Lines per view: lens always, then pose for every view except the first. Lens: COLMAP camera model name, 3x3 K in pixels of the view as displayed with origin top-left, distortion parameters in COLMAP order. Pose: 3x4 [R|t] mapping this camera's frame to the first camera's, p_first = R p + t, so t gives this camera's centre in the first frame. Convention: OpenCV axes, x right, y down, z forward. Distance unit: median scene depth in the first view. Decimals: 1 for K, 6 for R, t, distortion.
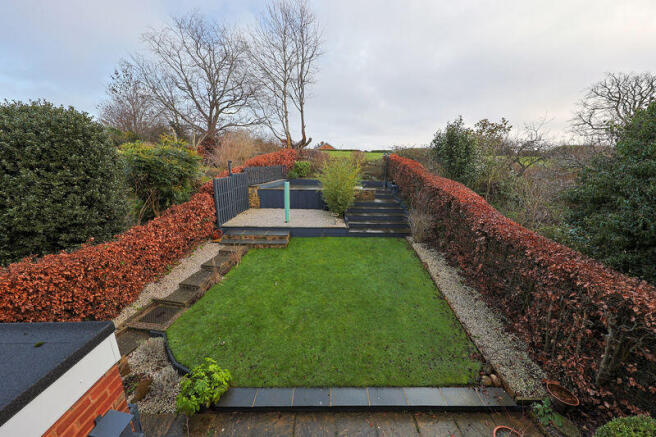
lens RADIAL K [[217.3, 0, 328.0], [0, 217.3, 218.5], [0, 0, 1]] dist [-0.000603, -0.000118]
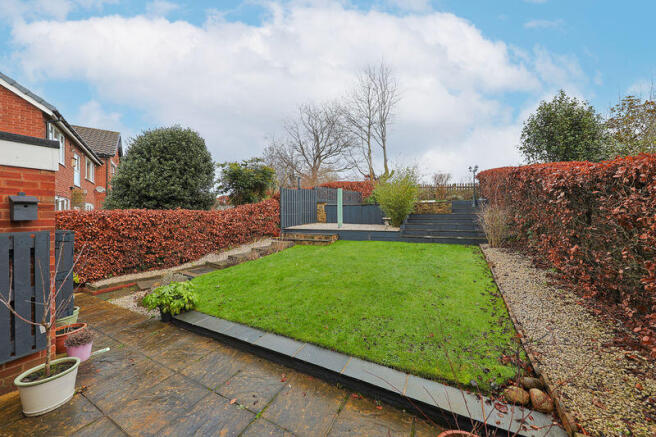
lens RADIAL K [[212.9, 0, 335.0], [0, 212.9, 221.5], [0, 0, 1]] dist [-0.000121, -0.000023]
pose [[0.896289, -0.021521, -0.442947, 0.235986], [-0.080153, 0.974510, -0.209536, 0.200774], [0.436166, 0.223308, 0.871718, 0.120652]]
